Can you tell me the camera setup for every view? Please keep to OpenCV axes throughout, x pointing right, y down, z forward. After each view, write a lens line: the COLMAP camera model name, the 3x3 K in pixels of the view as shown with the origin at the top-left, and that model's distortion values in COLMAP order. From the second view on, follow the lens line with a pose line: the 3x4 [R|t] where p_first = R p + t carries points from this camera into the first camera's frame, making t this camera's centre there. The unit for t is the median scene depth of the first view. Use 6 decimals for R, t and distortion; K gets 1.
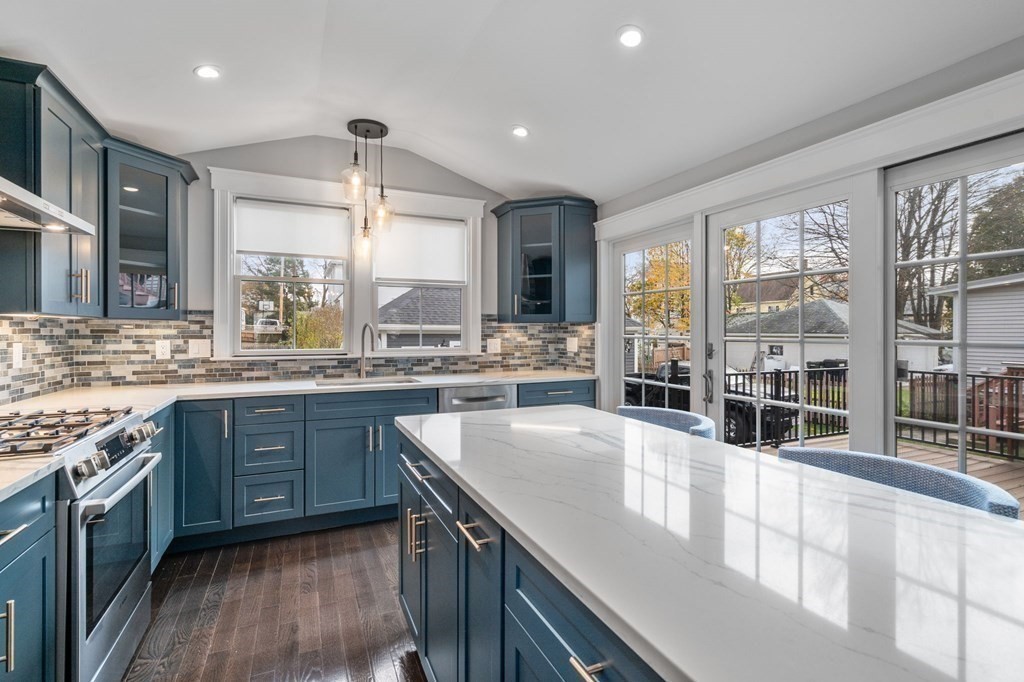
lens RADIAL K [[471.0, 0, 510.8], [0, 471.0, 334.0], [0, 0, 1]] dist [-0.002394, -0.000757]
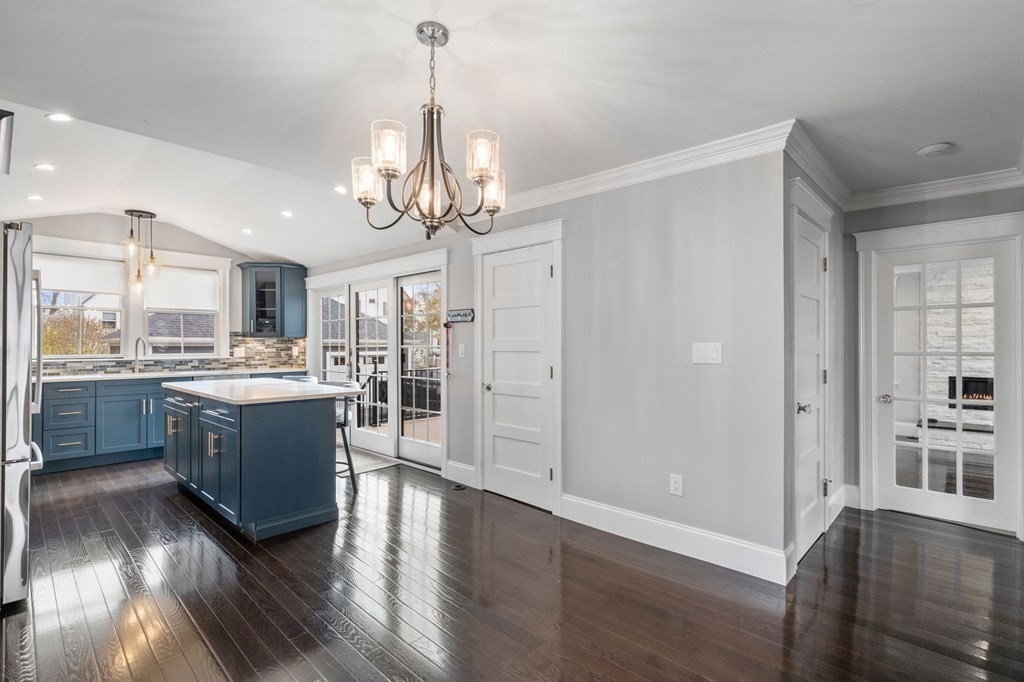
lens RADIAL K [[471.0, 0, 515.2], [0, 471.0, 345.0], [0, 0, 1]] dist [-0.002394, -0.000757]
pose [[0.919928, -0.001881, 0.392083, 0.207234], [0.003904, 0.999983, -0.004361, 0.012530], [-0.392068, 0.005542, 0.919920, -0.837852]]
